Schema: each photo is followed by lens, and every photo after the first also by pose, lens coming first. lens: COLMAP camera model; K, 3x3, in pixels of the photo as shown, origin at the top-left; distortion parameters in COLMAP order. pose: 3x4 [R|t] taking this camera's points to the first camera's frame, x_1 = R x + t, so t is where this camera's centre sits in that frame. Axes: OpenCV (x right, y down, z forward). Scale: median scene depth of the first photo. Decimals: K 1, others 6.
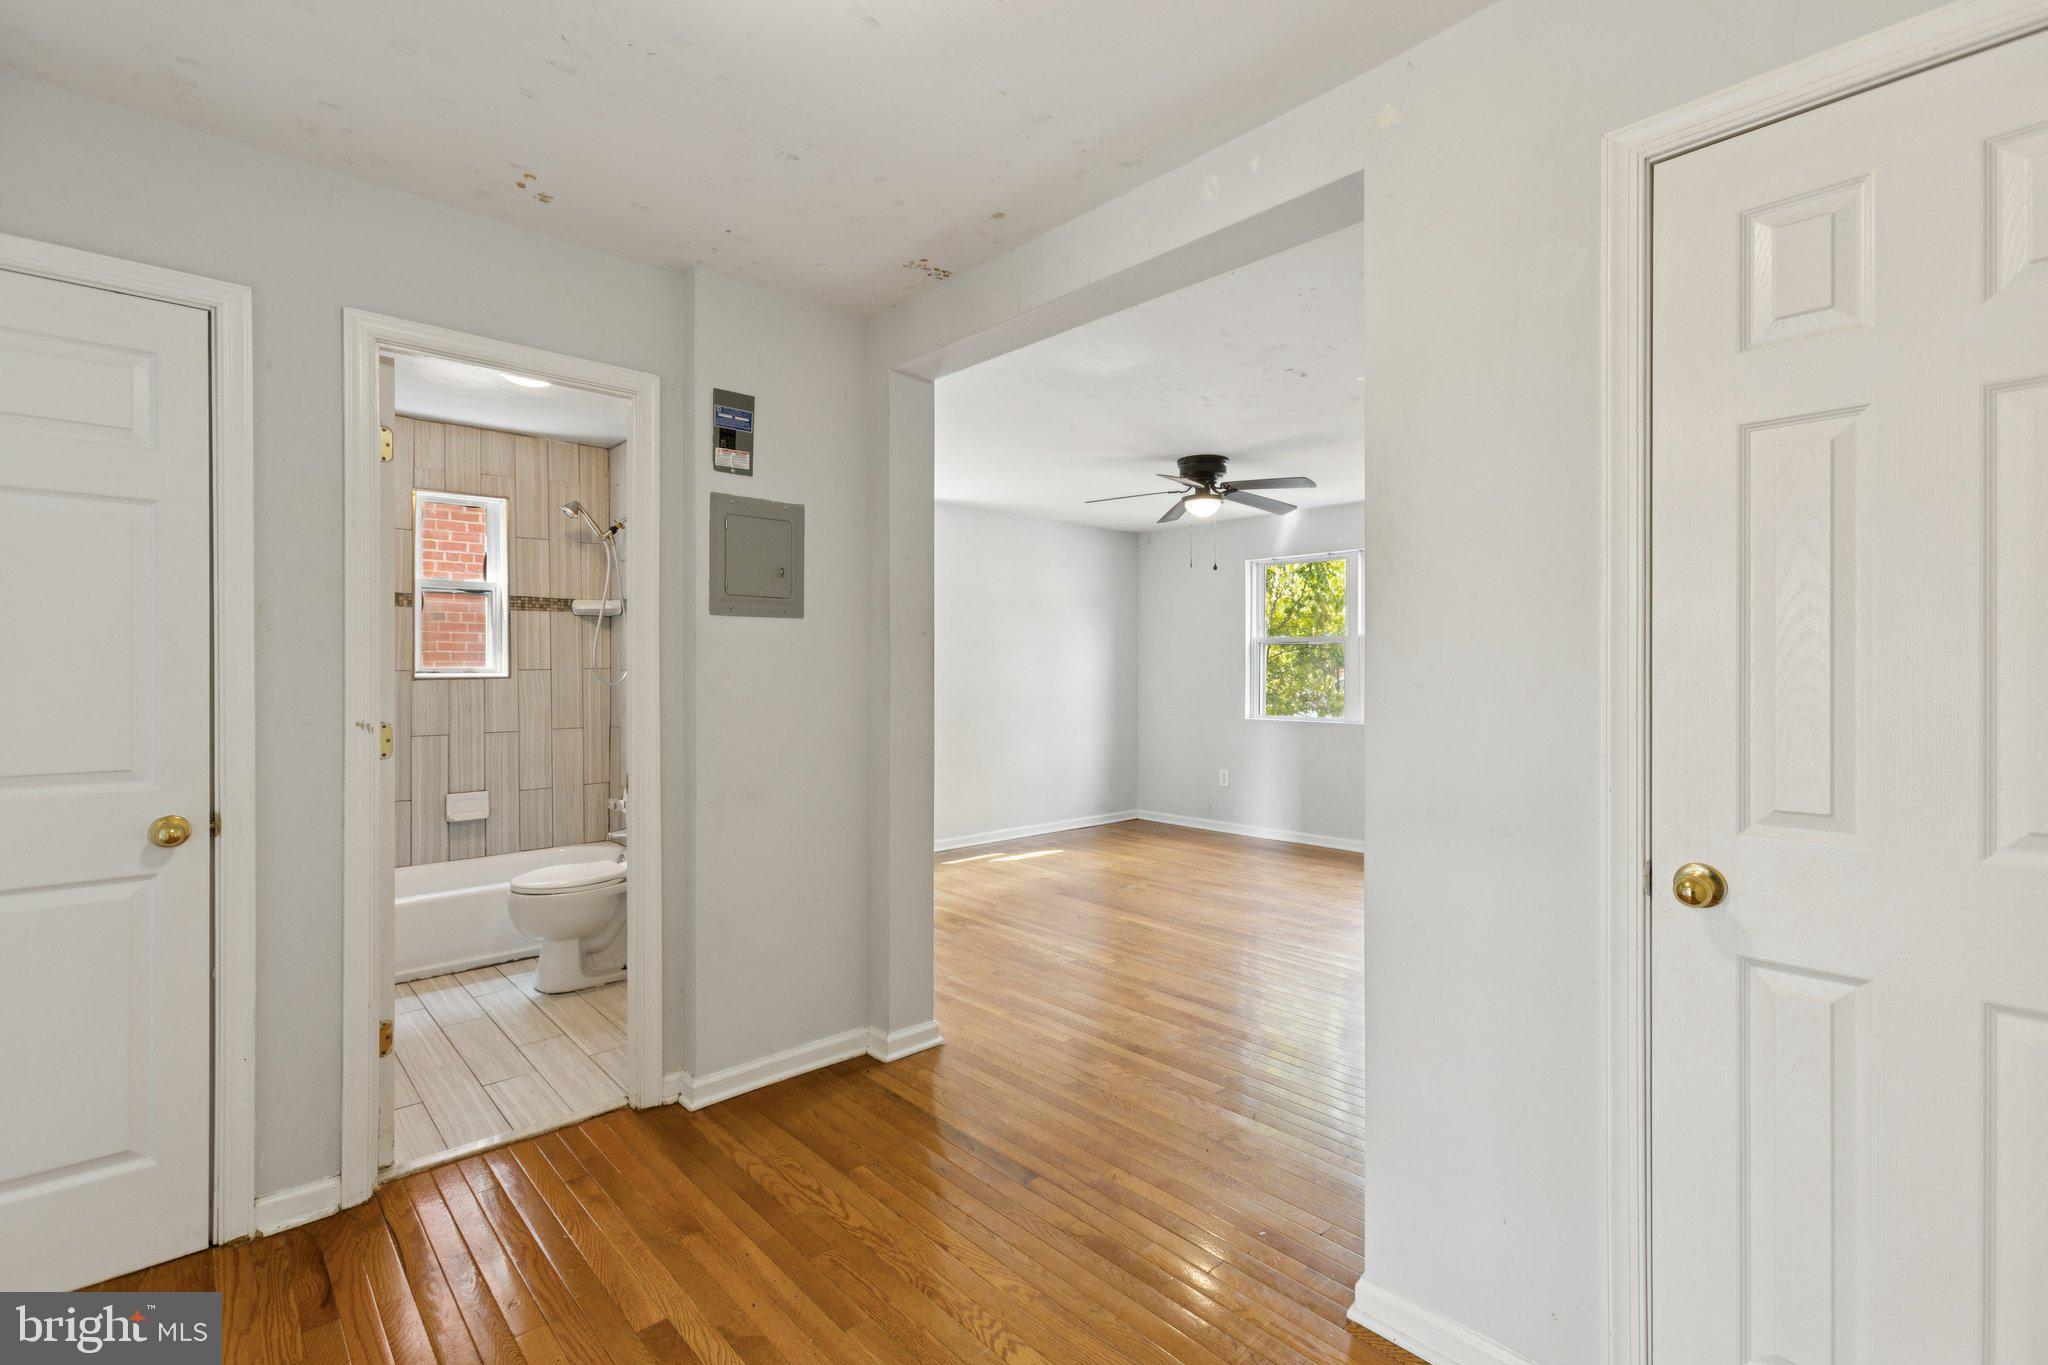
lens RADIAL K [[897.7, 0, 986.2], [0, 897.7, 674.4], [0, 0, 1]] dist [-0.118948, 0.027091]
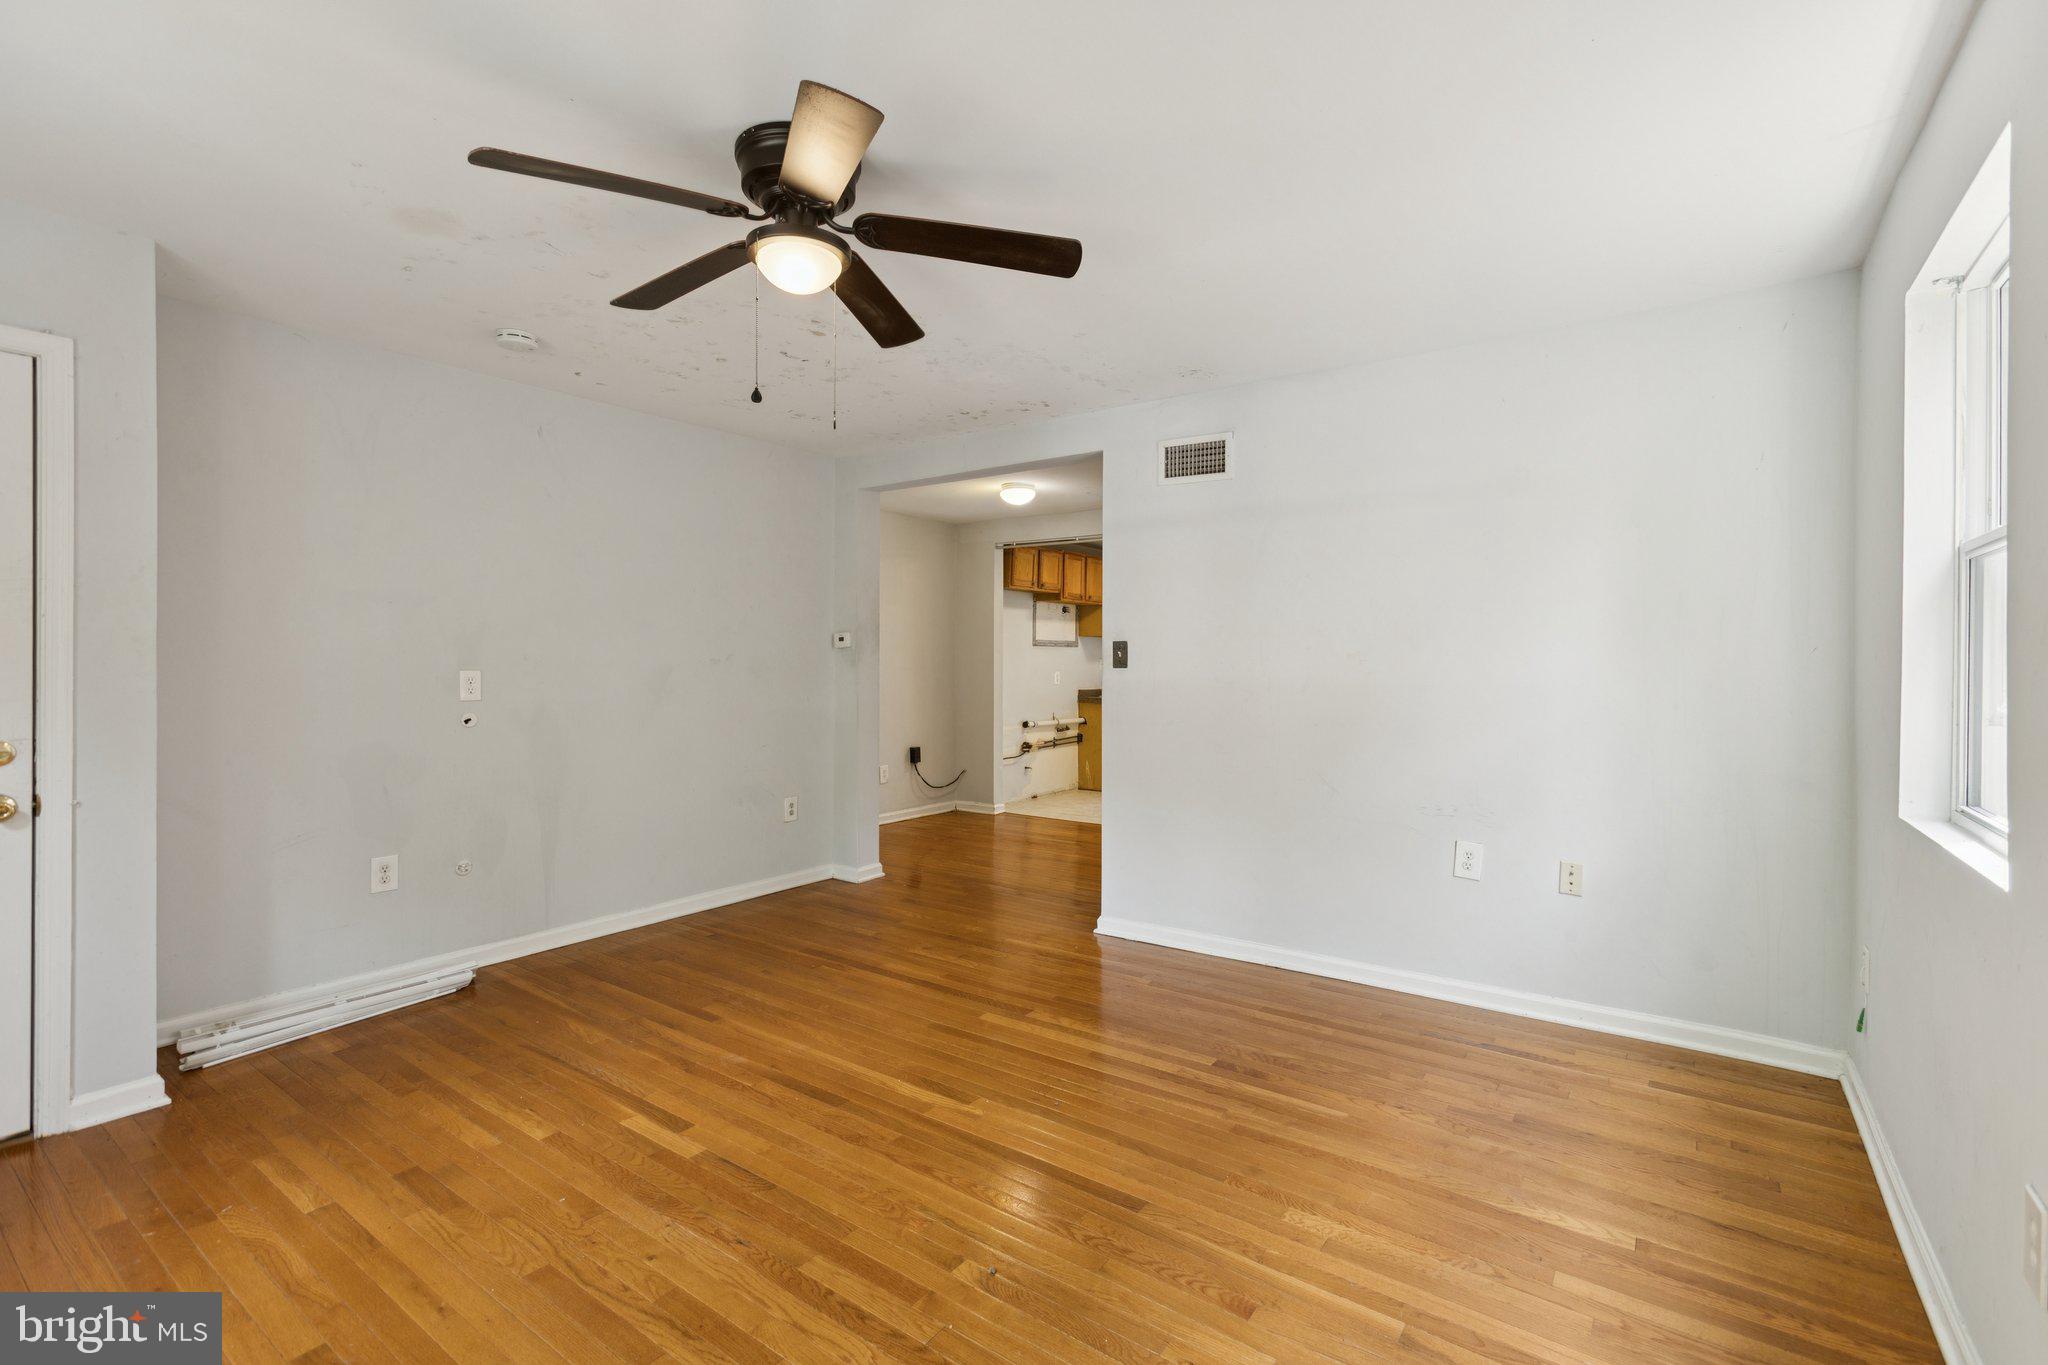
lens RADIAL K [[918.3, 0, 1029.9], [0, 918.3, 675.1], [0, 0, 1]] dist [-0.025091, 0.018694]
pose [[-0.972611, 0.001744, -0.232431, 0.171993], [-0.001309, 0.999915, 0.012983, -0.001473], [0.232434, 0.012932, -0.972526, 1.050033]]
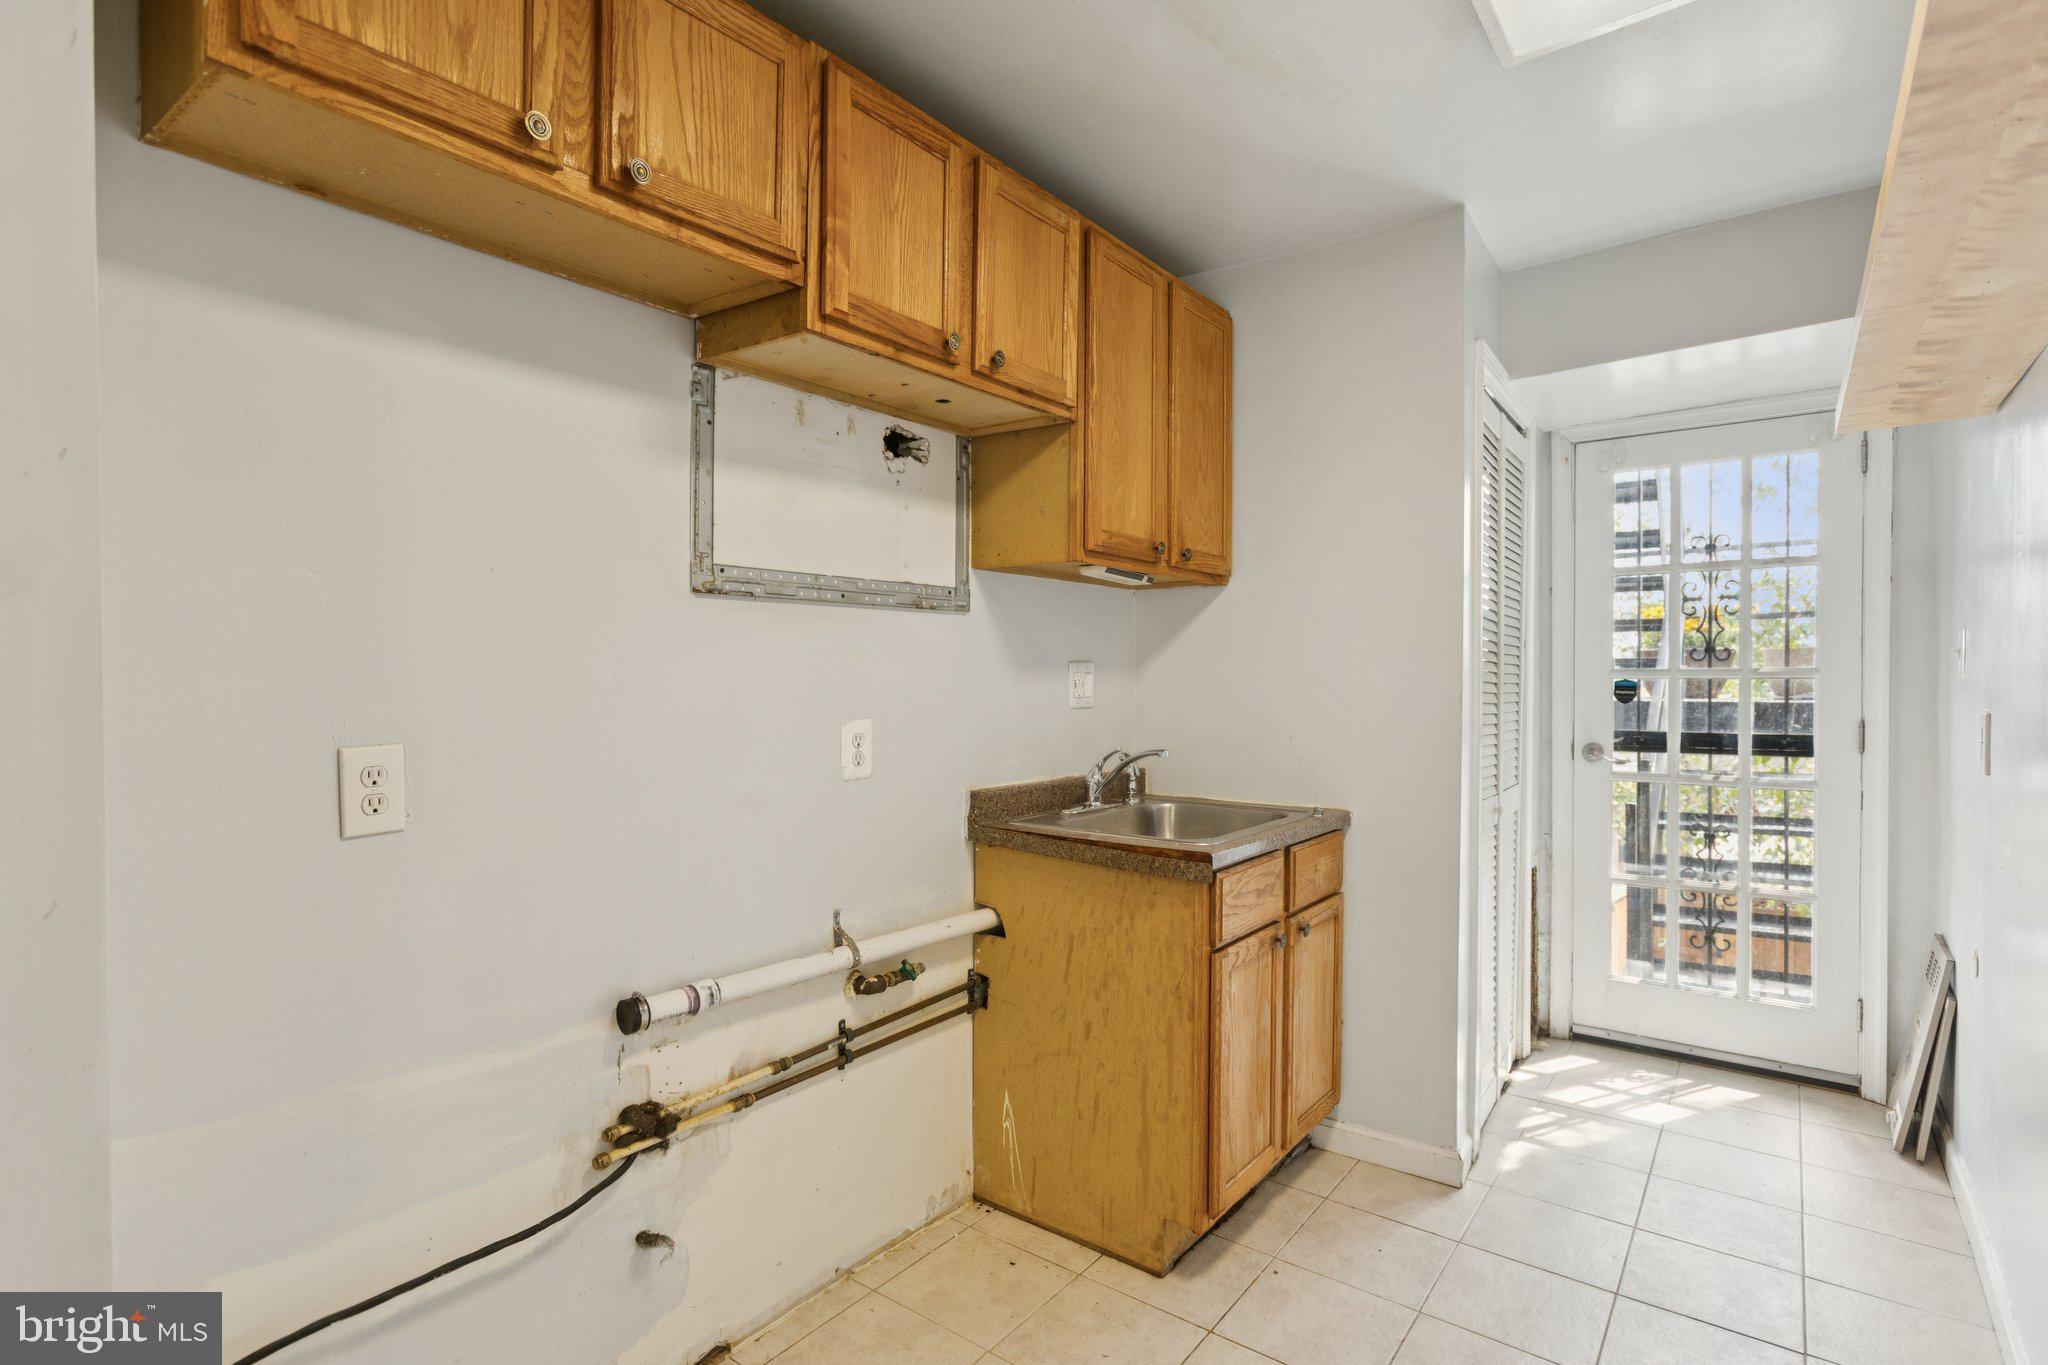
lens RADIAL K [[1010.1, 0, 1026.4], [0, 1010.1, 686.6], [0, 0, 1]] dist [-0.011607, 0.000967]
pose [[-0.977906, 0.003498, -0.209016, -0.159550], [0.001395, 0.999947, 0.010207, -0.002855], [0.209040, 0.009690, -0.977859, 0.095380]]
